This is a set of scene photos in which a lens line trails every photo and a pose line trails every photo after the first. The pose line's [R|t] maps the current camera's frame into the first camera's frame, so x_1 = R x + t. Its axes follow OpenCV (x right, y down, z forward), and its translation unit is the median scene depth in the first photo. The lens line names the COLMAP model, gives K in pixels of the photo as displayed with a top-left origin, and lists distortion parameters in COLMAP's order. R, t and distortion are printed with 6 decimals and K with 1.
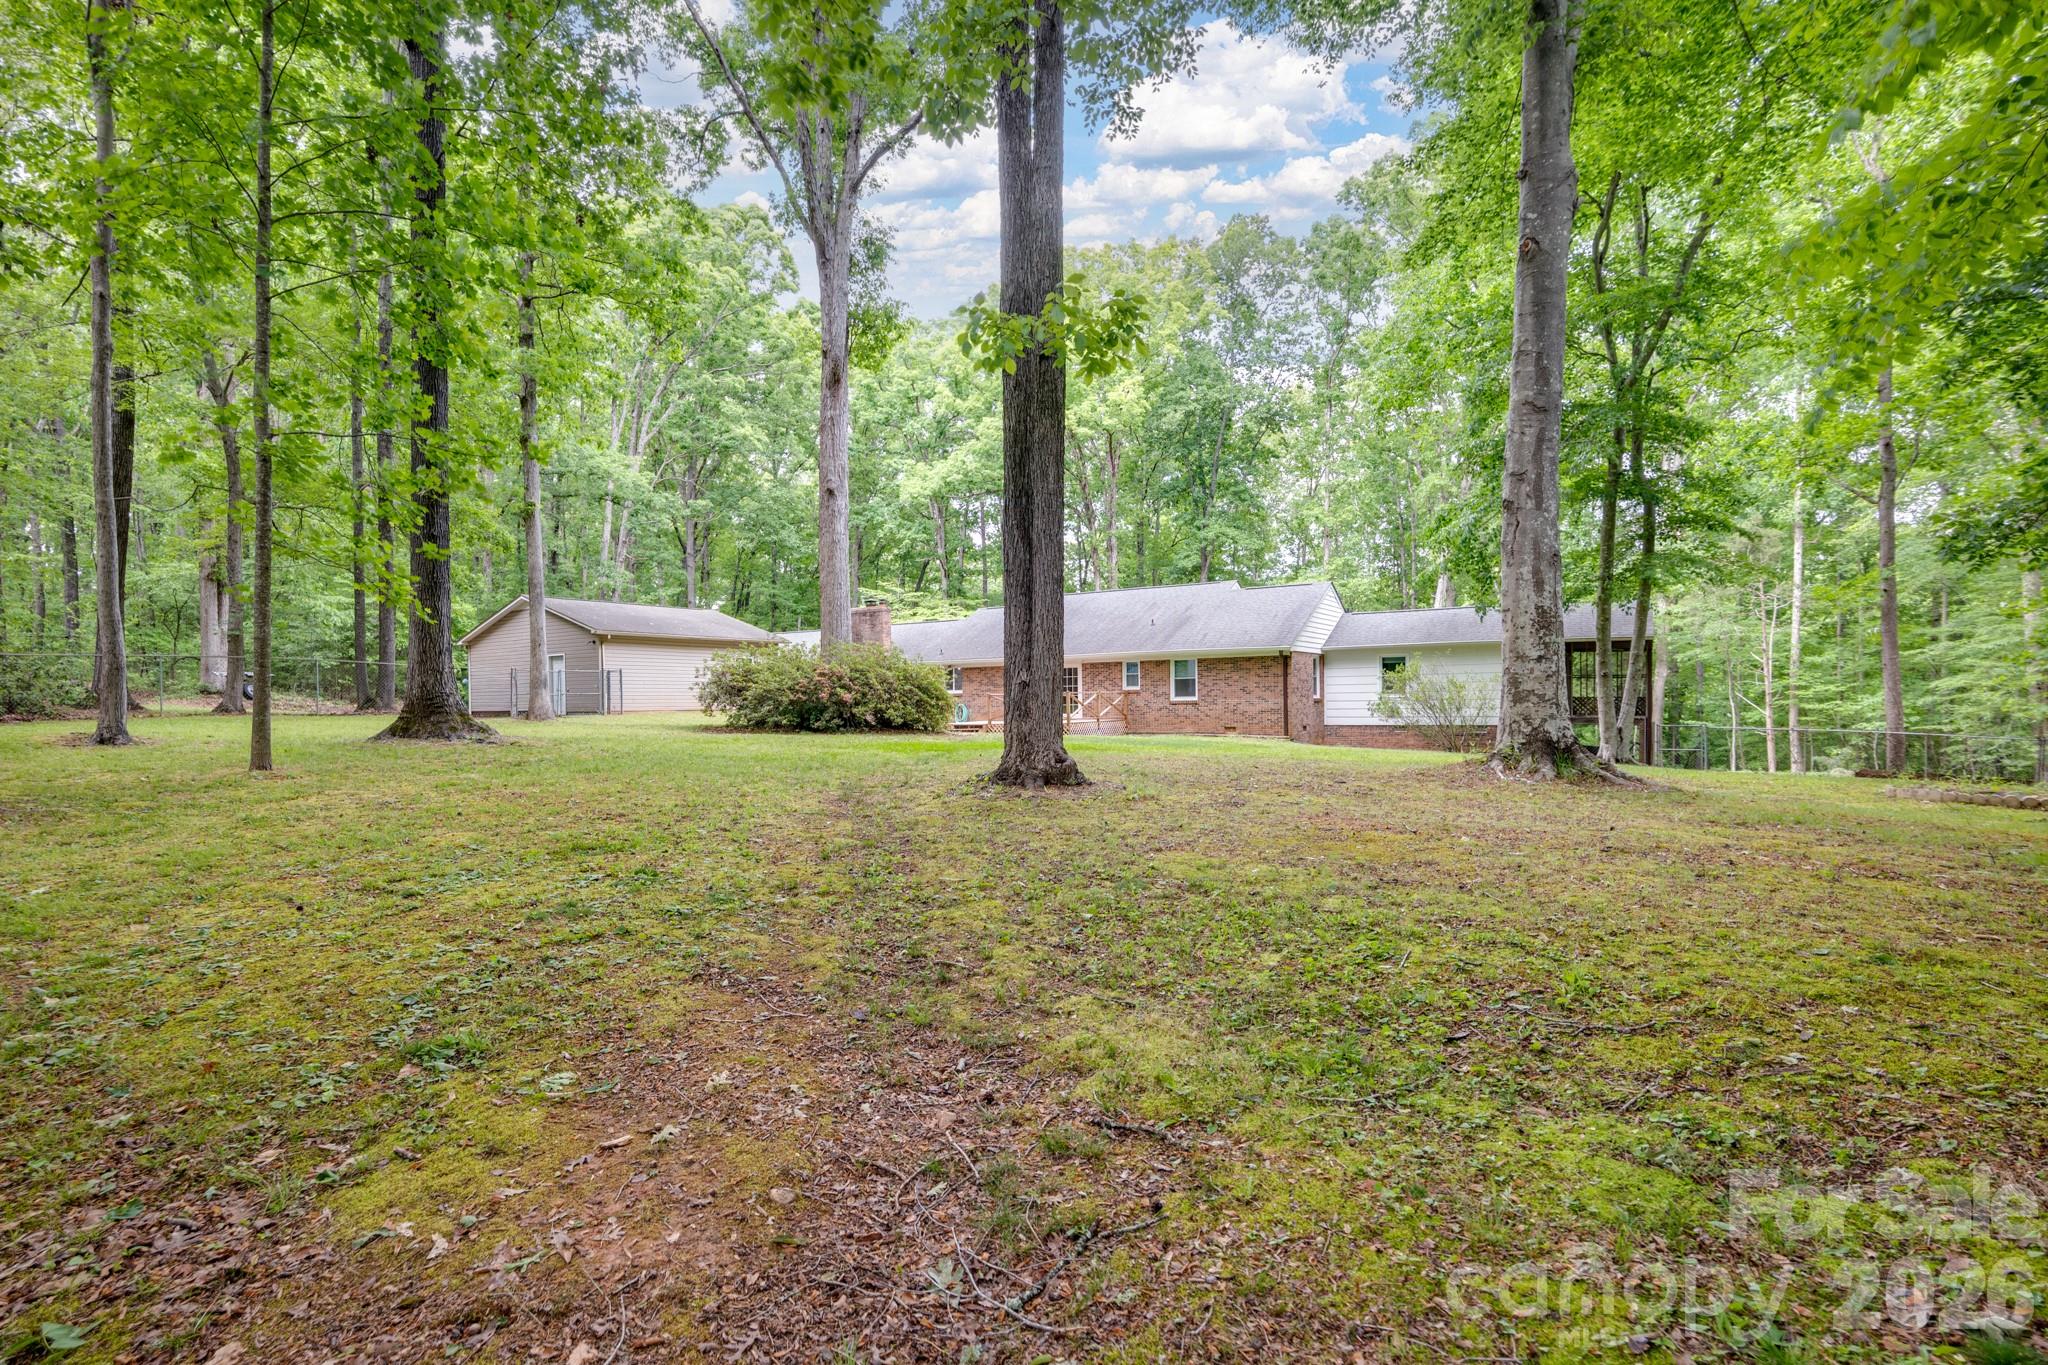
lens RADIAL K [[1082.3, 0, 1018.2], [0, 1082.3, 692.9], [0, 0, 1]] dist [0.004296, 0.000089]
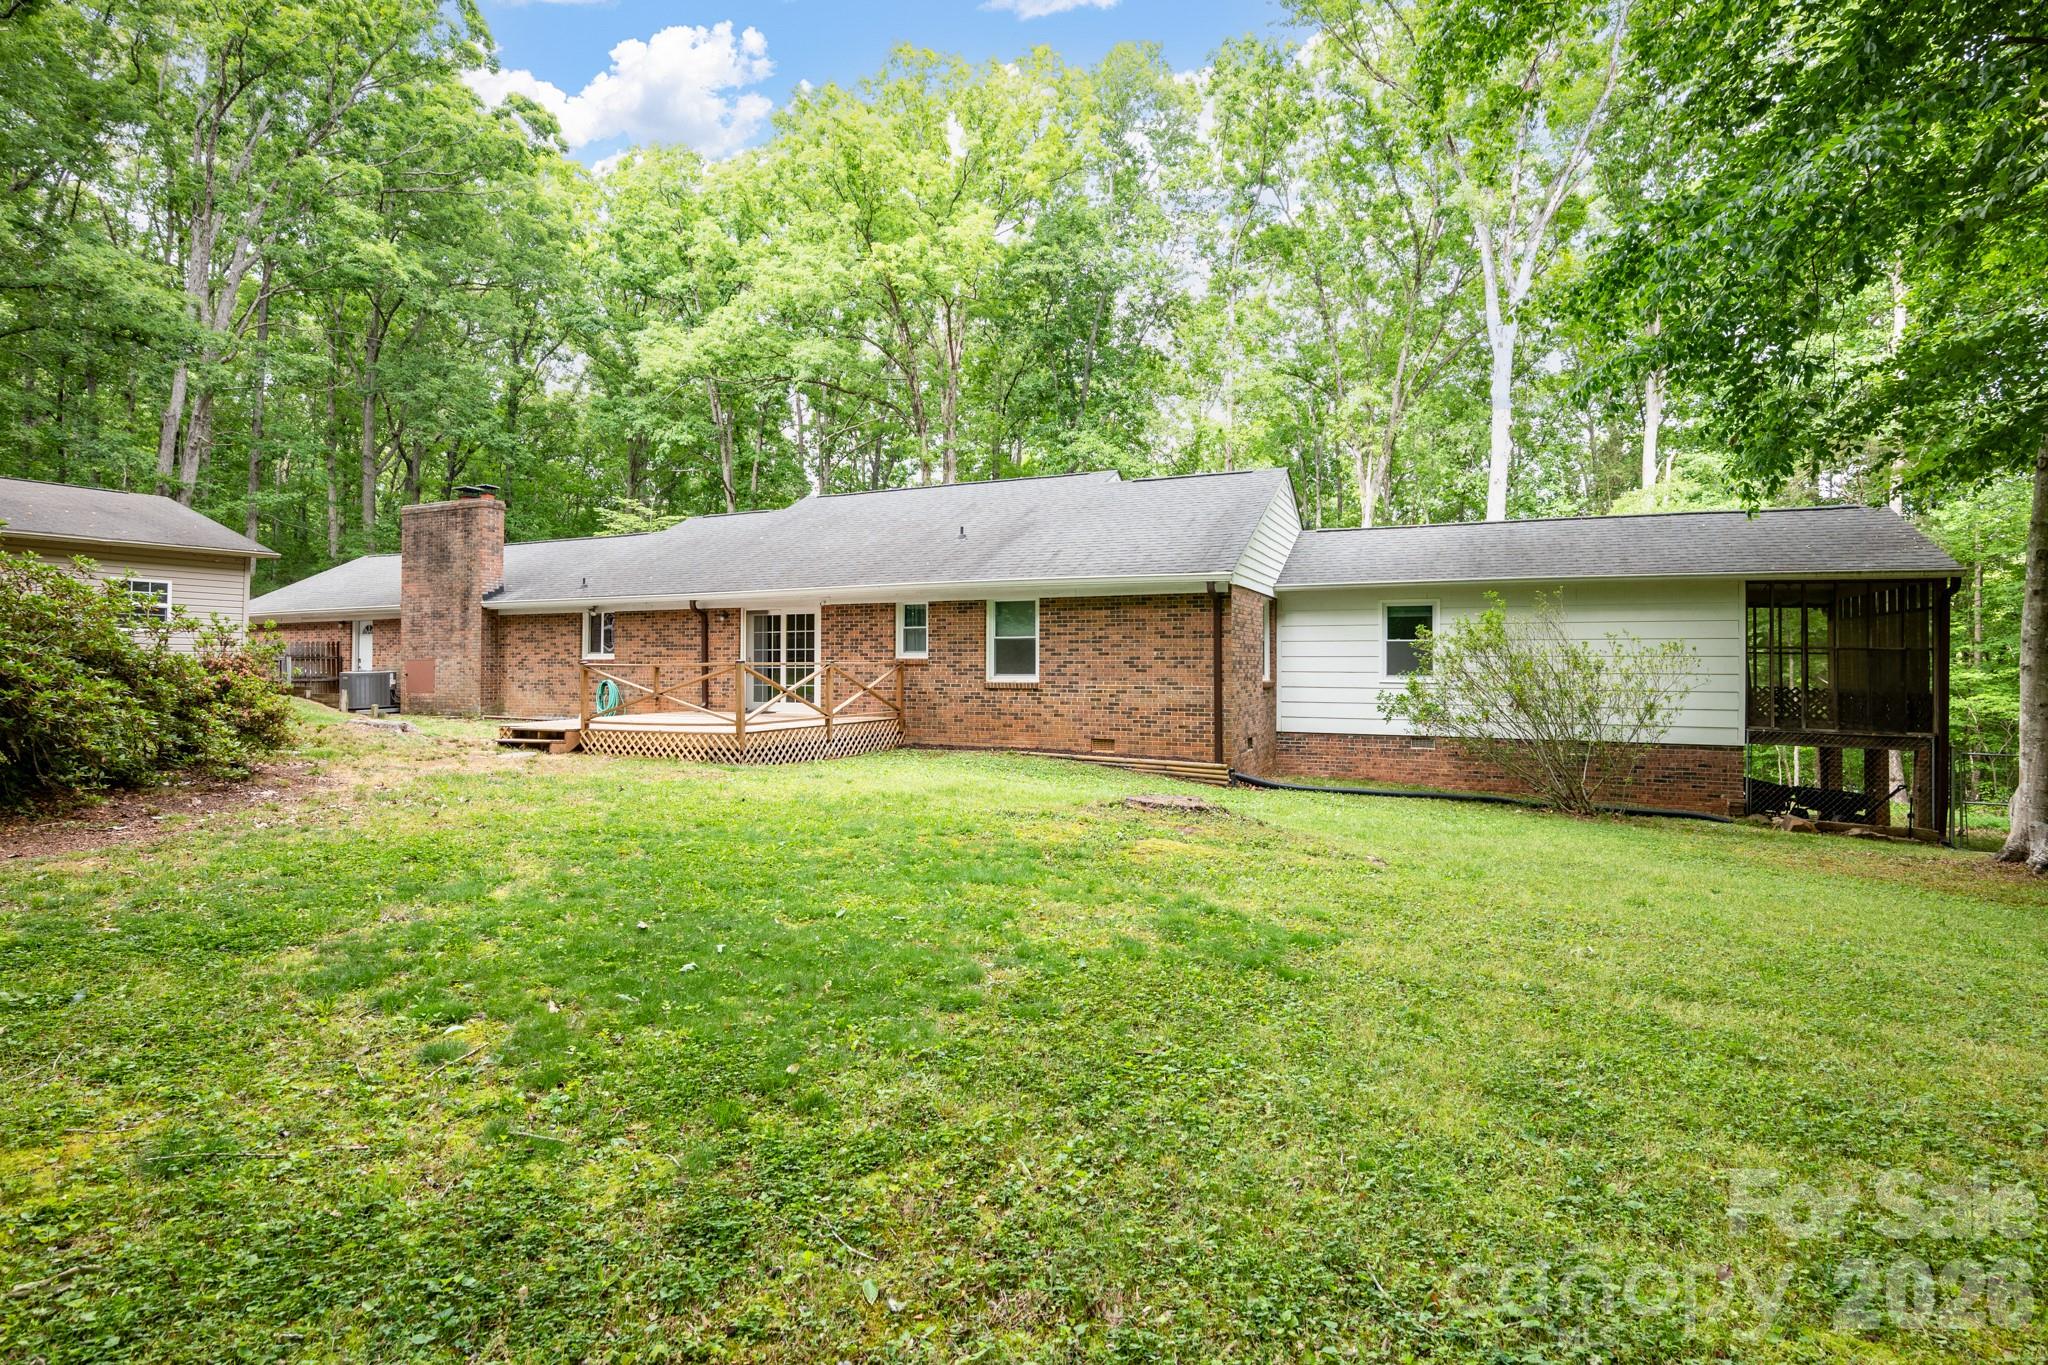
lens RADIAL K [[966.0, 0, 1029.6], [0, 966.0, 673.5], [0, 0, 1]] dist [0.003736, 0.000378]
pose [[0.992882, 0.016778, 0.117914, 0.107316], [-0.018540, 0.999732, 0.013861, -0.003420], [-0.117650, -0.015948, 0.992927, 0.550063]]
